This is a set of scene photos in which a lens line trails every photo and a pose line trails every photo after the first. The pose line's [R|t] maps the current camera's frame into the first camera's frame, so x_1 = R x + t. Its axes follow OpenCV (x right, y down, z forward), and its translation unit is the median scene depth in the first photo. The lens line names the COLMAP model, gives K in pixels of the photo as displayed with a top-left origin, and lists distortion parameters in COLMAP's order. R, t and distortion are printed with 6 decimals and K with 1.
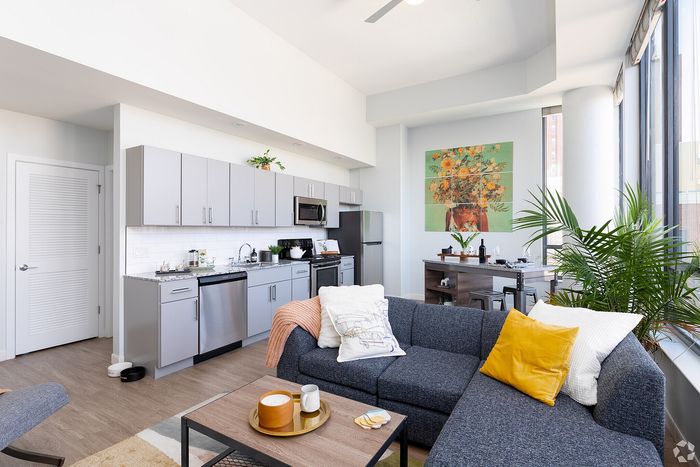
lens RADIAL K [[339.1, 0, 346.0], [0, 339.1, 231.3], [0, 0, 1]] dist [0.001301, -0.000292]
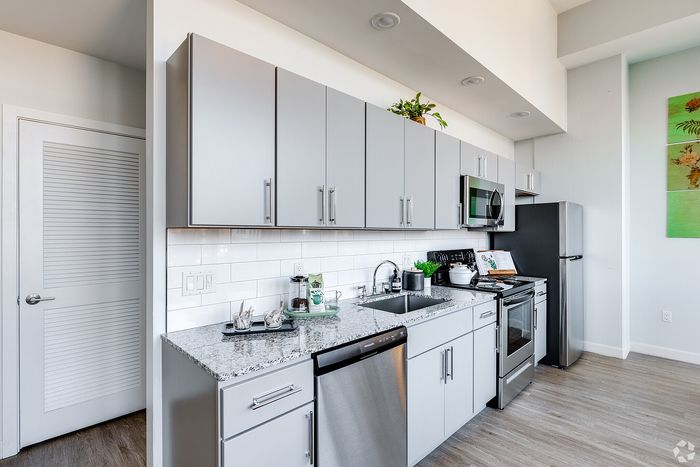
lens RADIAL K [[349.8, 0, 349.3], [0, 349.8, 237.3], [0, 0, 1]] dist [-0.001528, -0.000377]
pose [[0.967577, 0.002621, -0.252562, -0.205436], [-0.000919, 0.999976, 0.006858, -0.004522], [0.252574, -0.006403, 0.967556, 0.430428]]
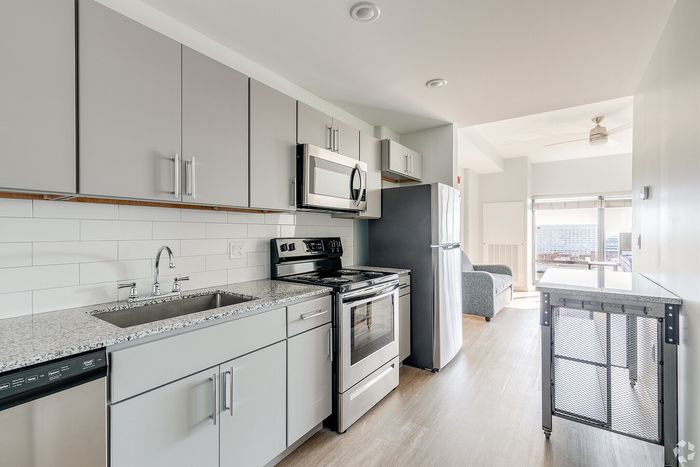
lens RADIAL K [[339.1, 0, 346.0], [0, 339.1, 231.3], [0, 0, 1]] dist [0.001301, -0.000292]
pose [[0.995763, -0.004336, -0.091858, -0.055176], [0.003887, 0.999980, -0.005057, 0.019048], [0.091878, 0.004679, 0.995759, 0.607846]]
